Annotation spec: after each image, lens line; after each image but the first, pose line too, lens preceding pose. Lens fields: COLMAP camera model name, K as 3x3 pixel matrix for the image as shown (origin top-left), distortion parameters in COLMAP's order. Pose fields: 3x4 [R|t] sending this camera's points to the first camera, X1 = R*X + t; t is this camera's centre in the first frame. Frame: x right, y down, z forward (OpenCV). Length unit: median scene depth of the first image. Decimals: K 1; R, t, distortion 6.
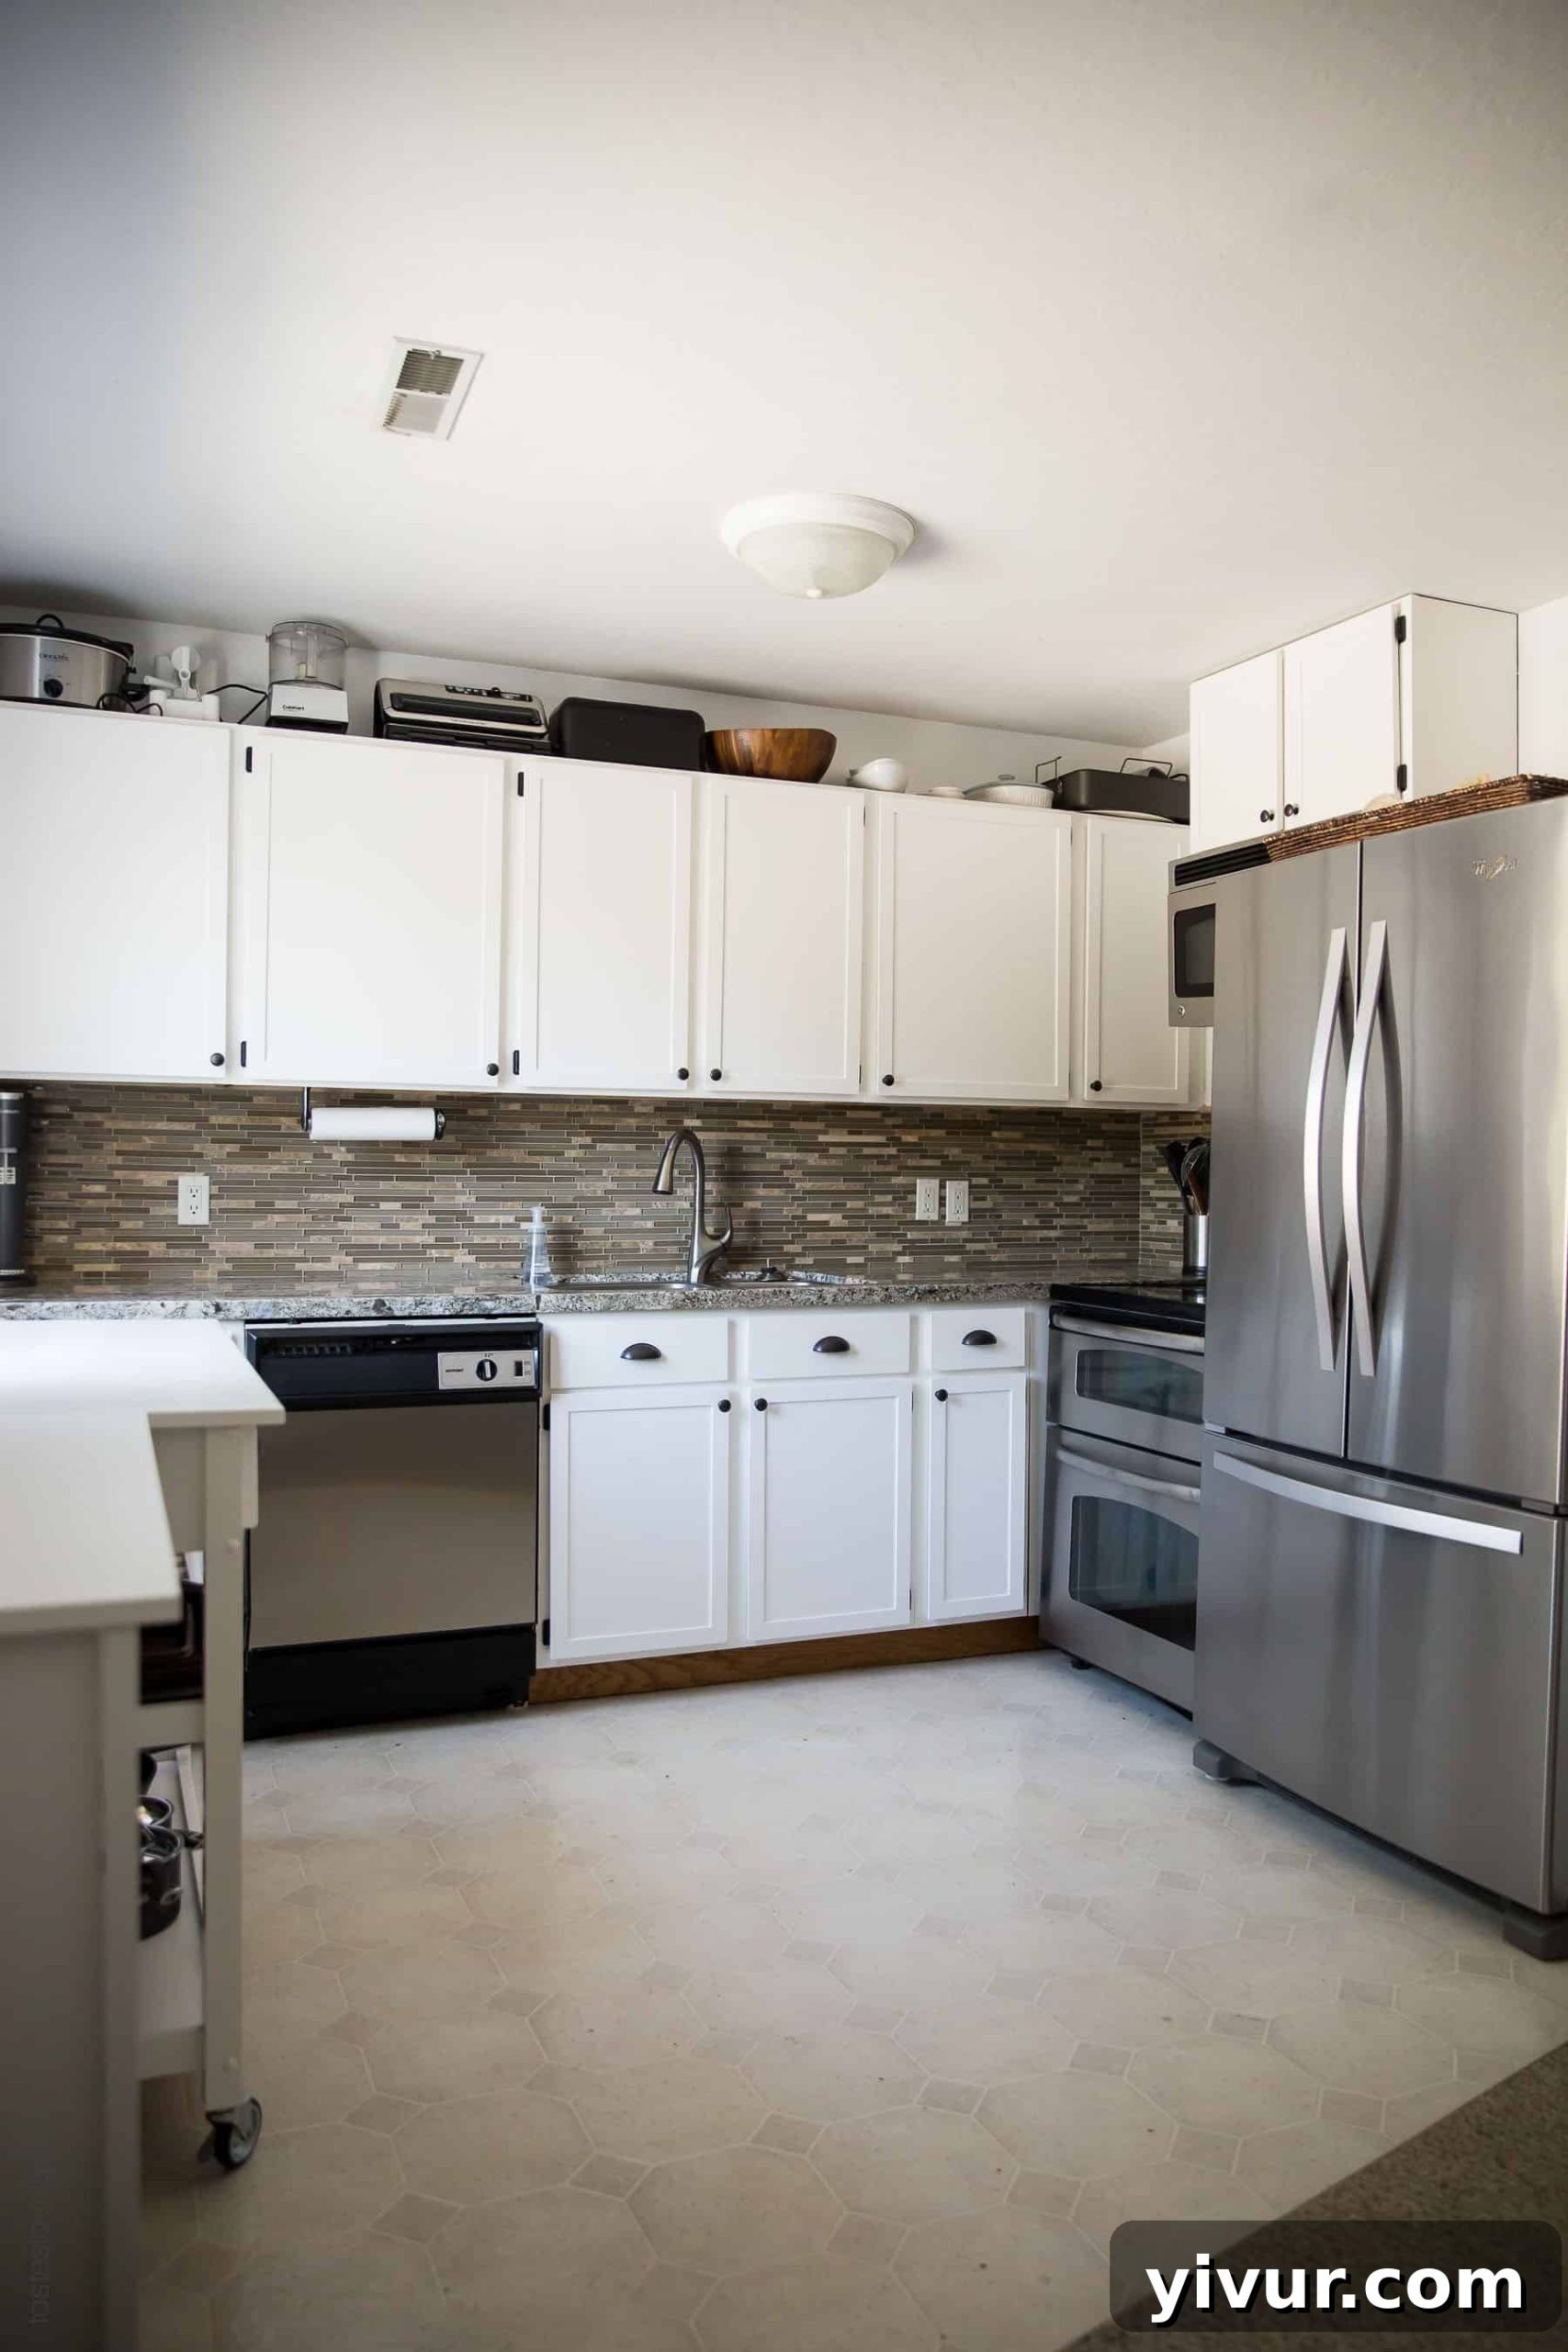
lens RADIAL K [[1691.7, 0, 788.0], [0, 1691.7, 1186.4], [0, 0, 1]] dist [-0.104026, 0.097160]
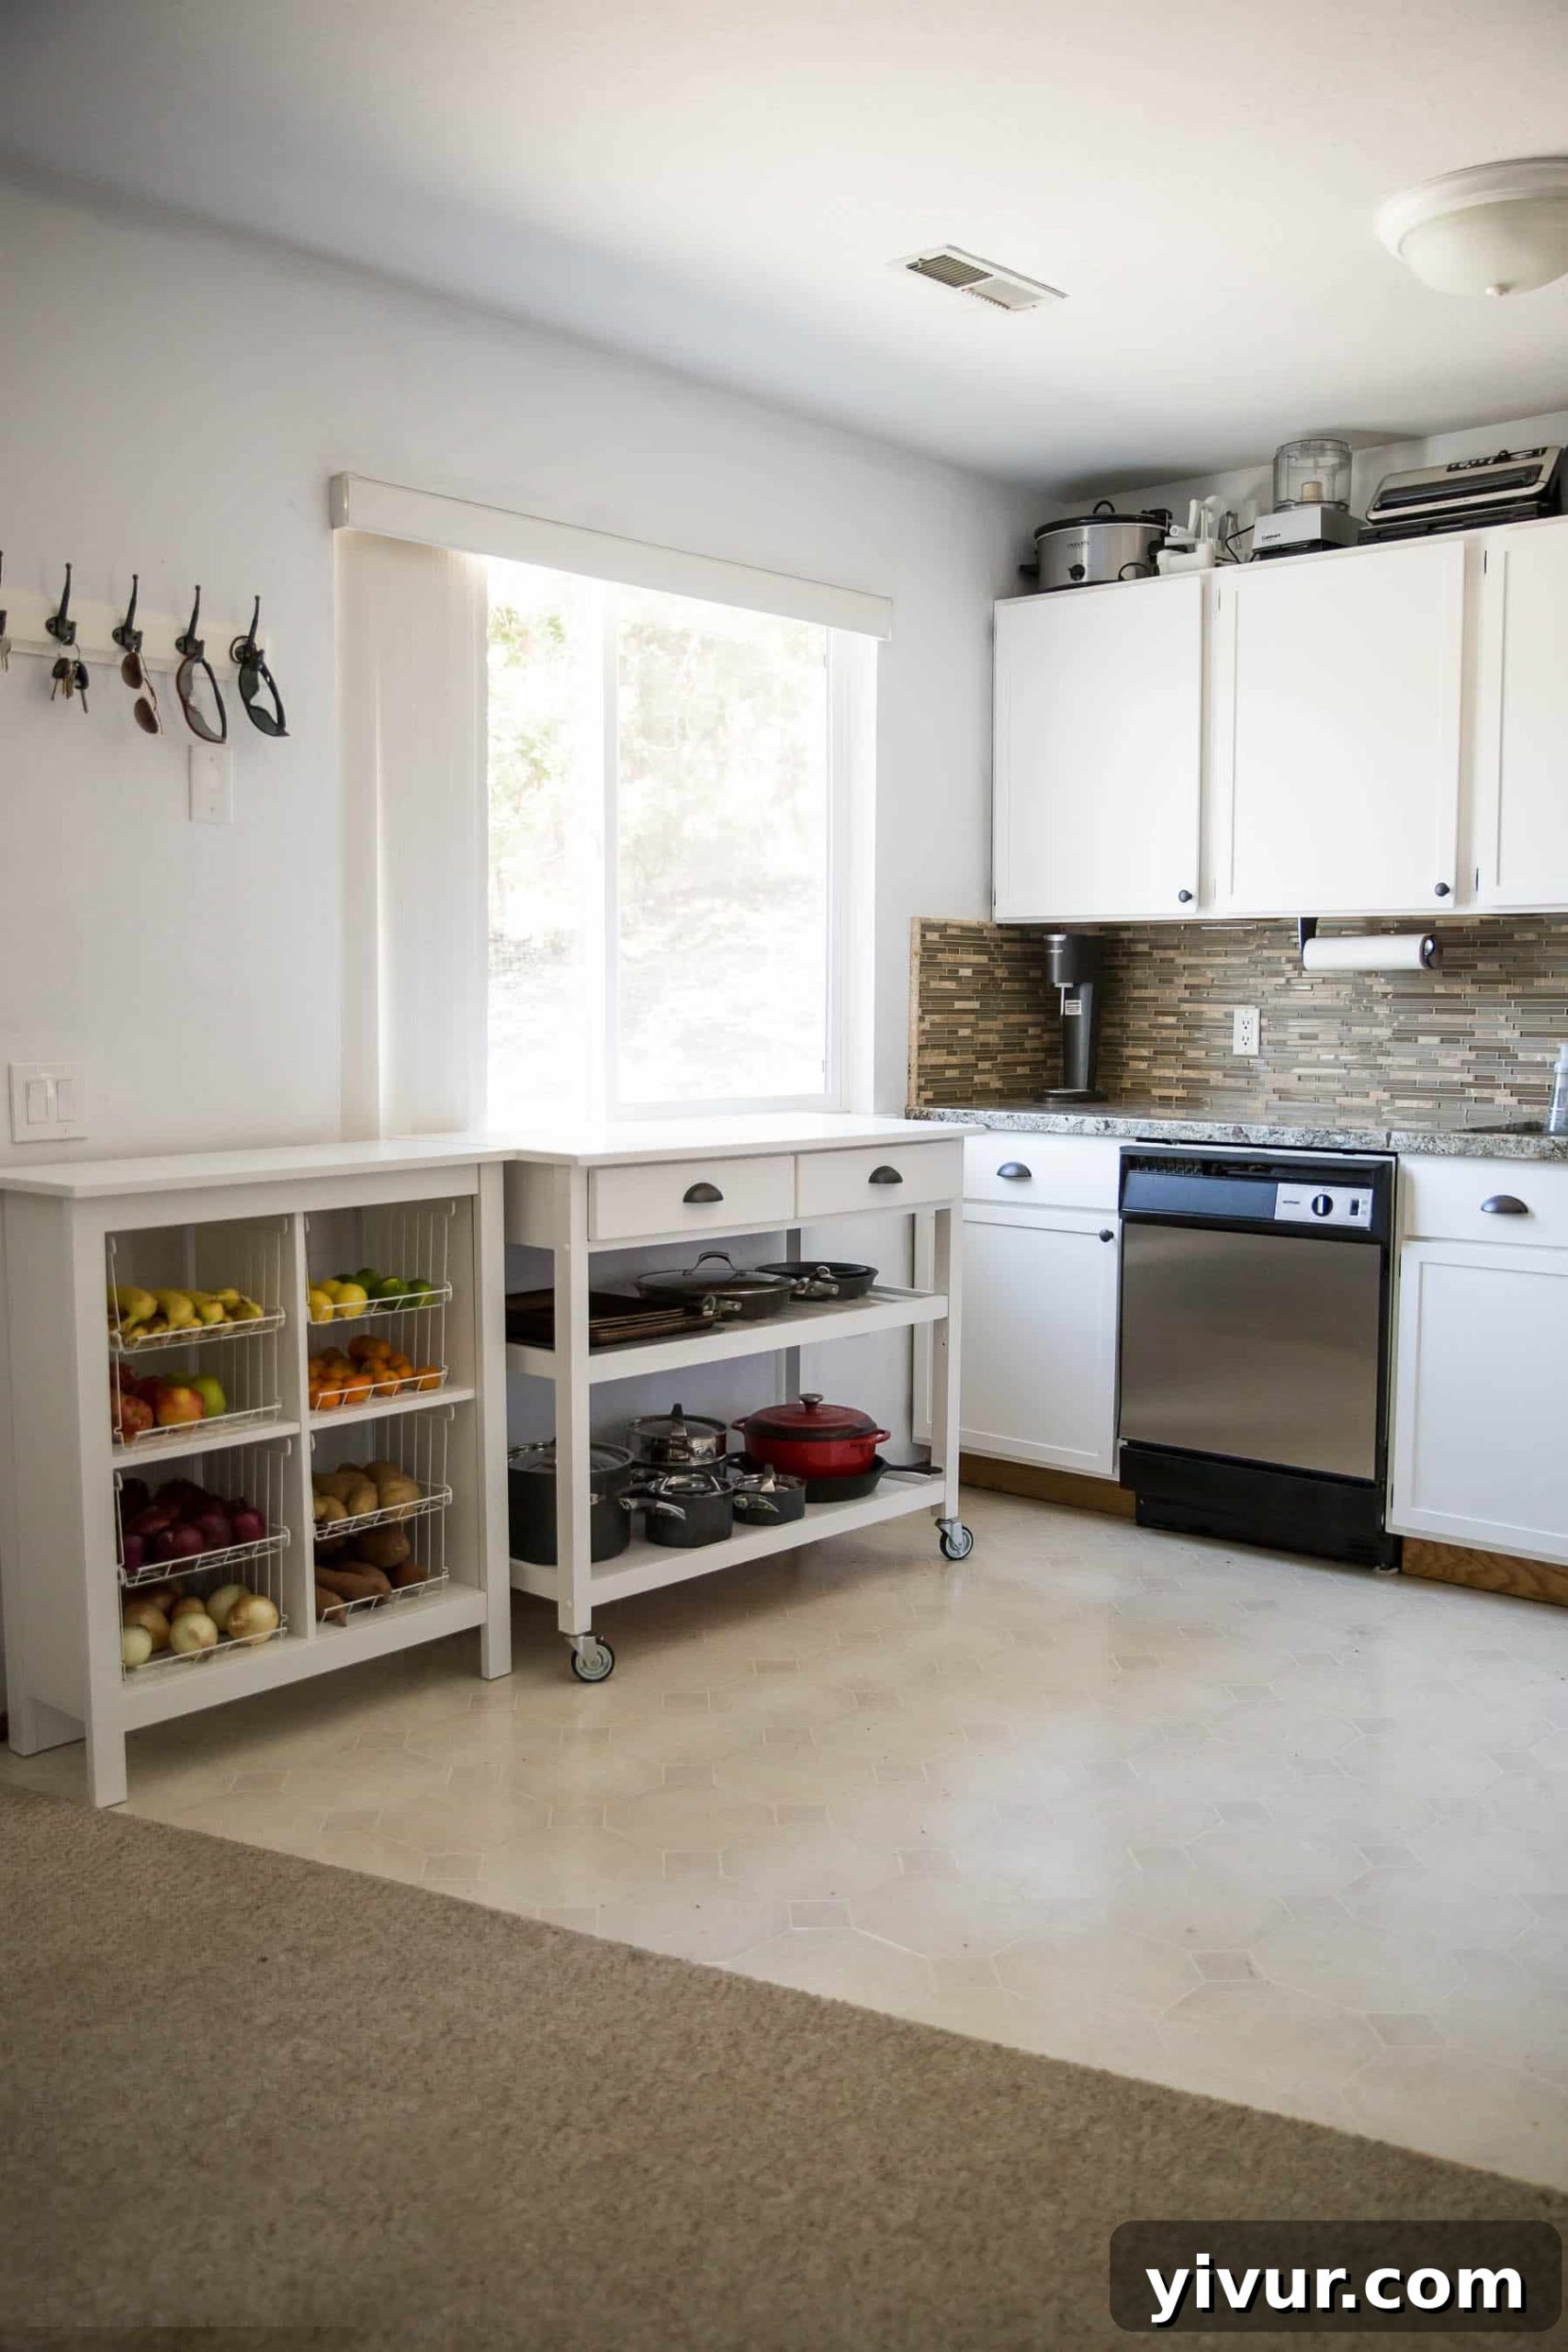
lens RADIAL K [[1990.2, 0, 787.2], [0, 1990.2, 1195.0], [0, 0, 1]] dist [-0.040860, 0.013485]
pose [[0.427199, 0.077804, -0.900804, 0.616238], [-0.011358, 0.996674, 0.080698, 0.012605], [0.904086, -0.024242, 0.426662, 0.203452]]
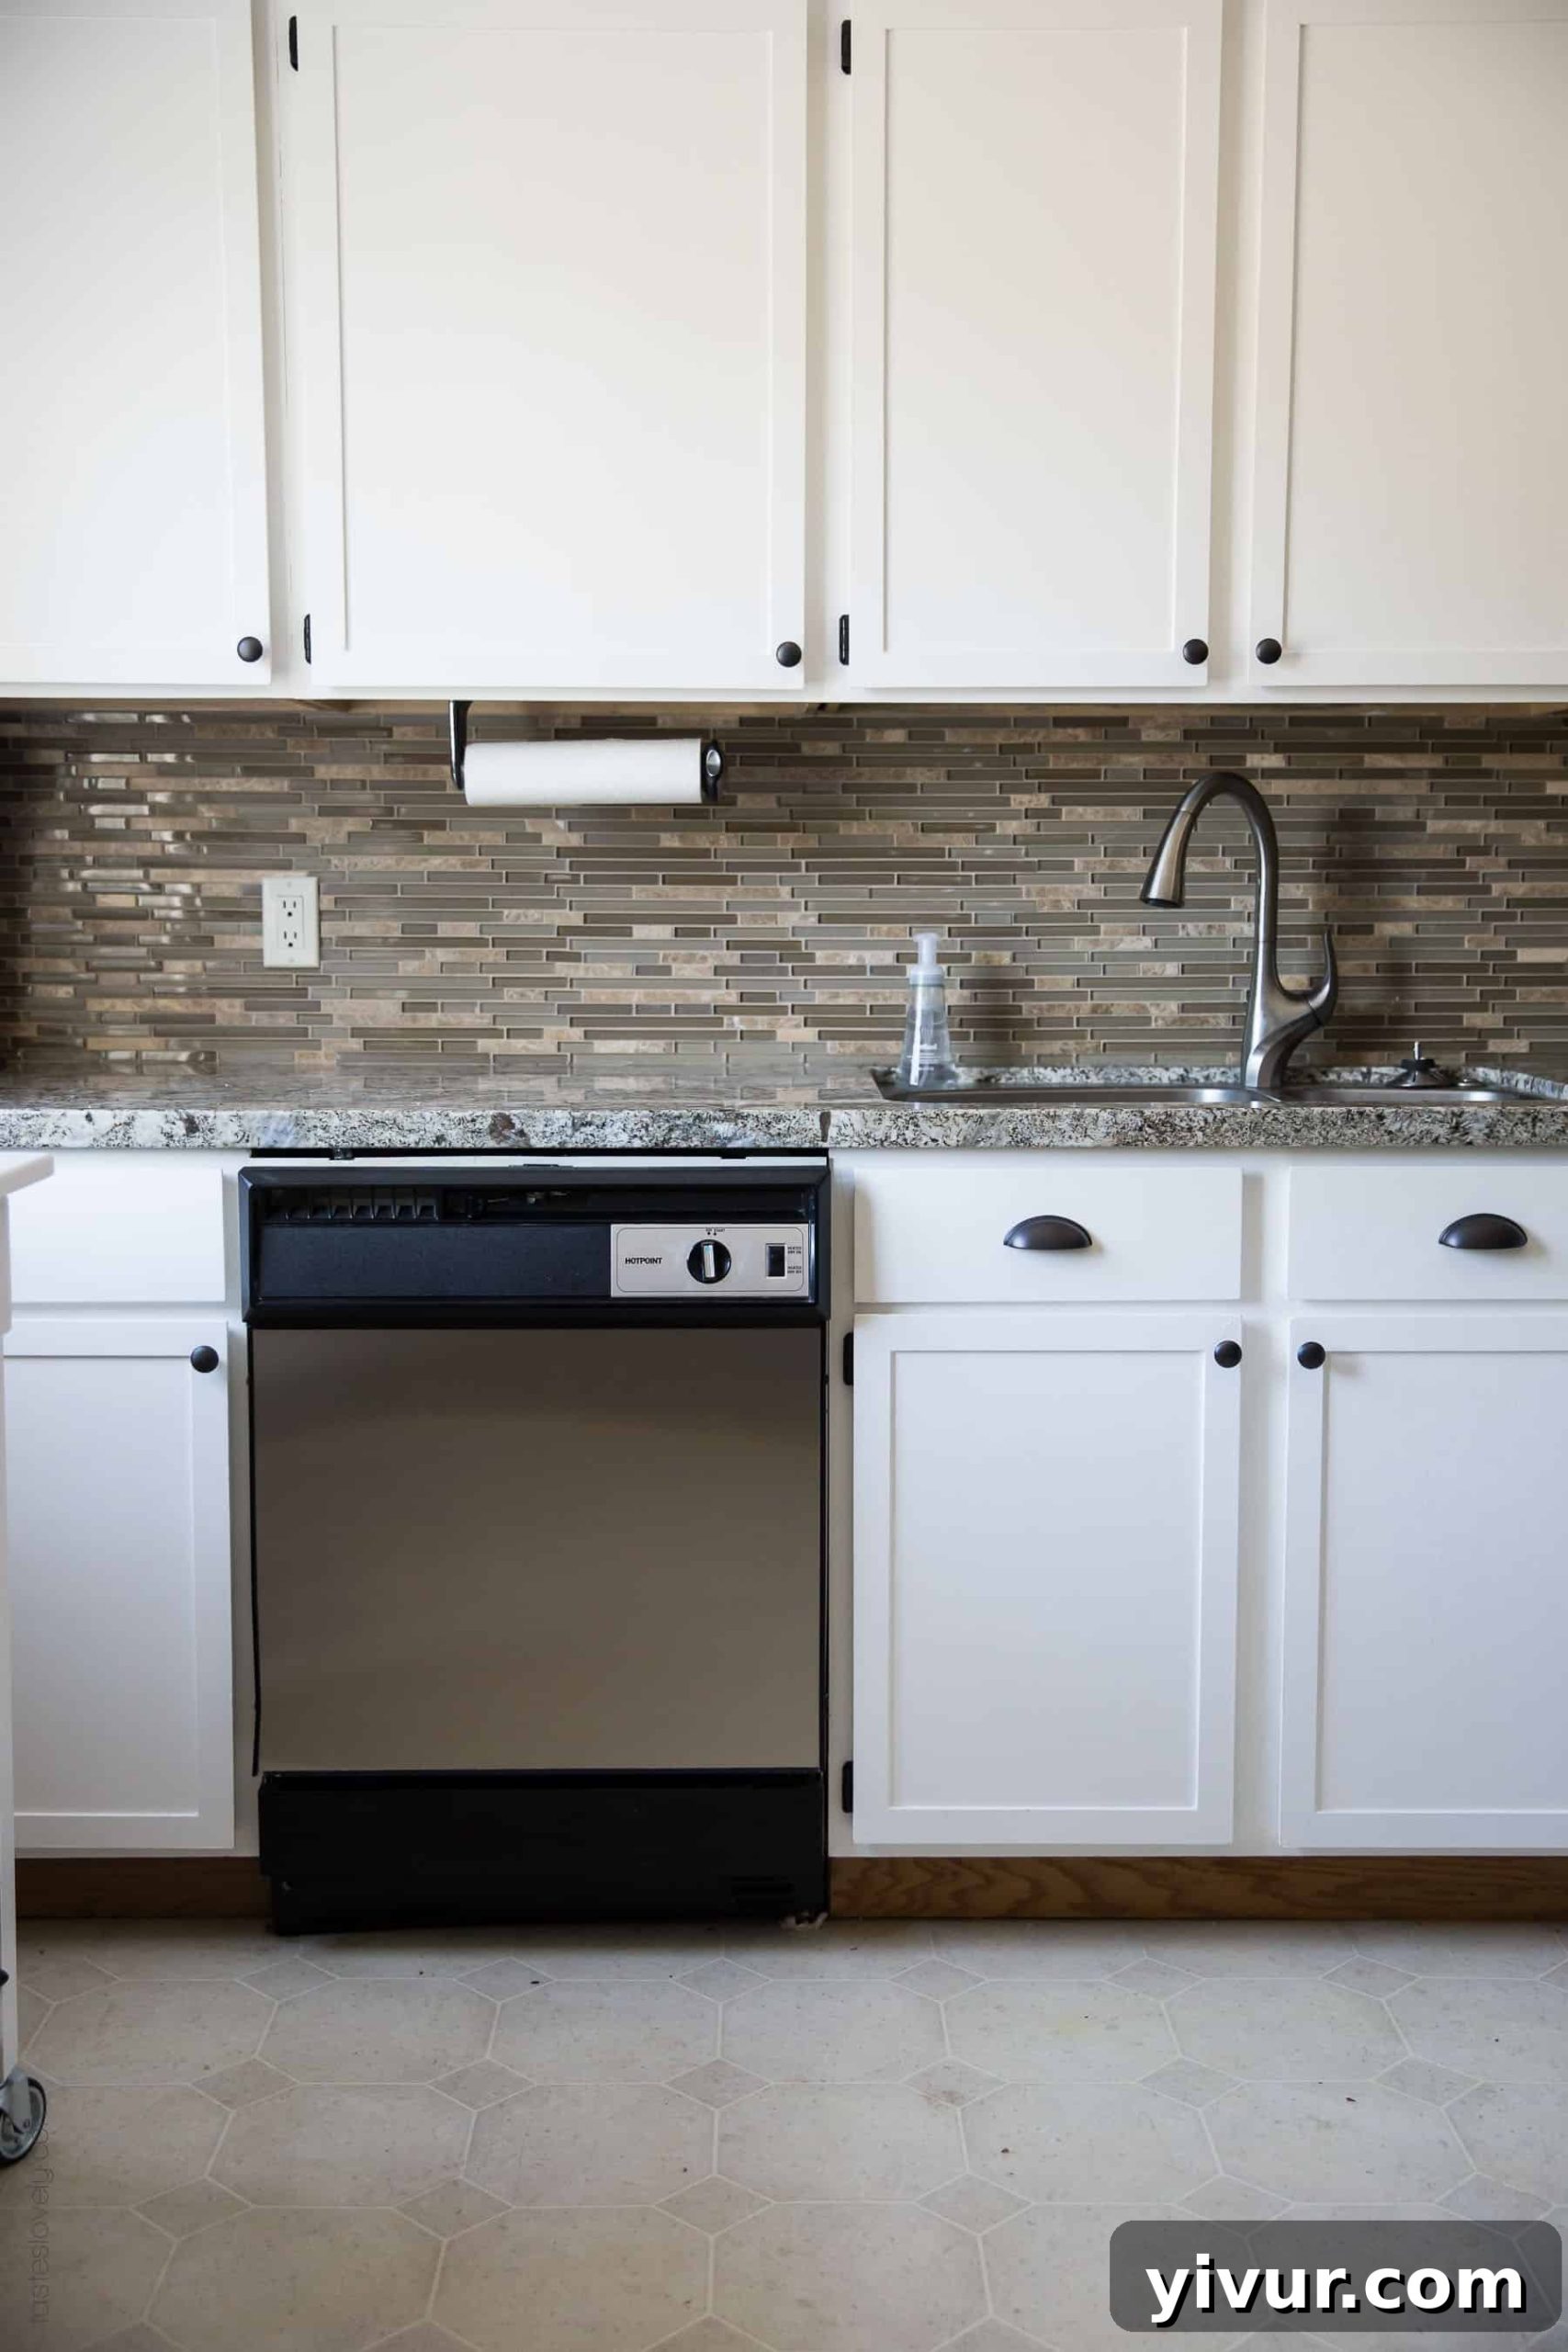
lens RADIAL K [[2544.3, 0, 784.0], [0, 2544.3, 1176.0], [0, 0, 1]] dist [-0.005337, 0.143809]
pose [[0.923631, 0.033957, -0.381776, 0.108033], [0.004672, 0.994996, 0.099804, 0.008323], [0.383254, -0.093965, 0.918851, 0.279639]]
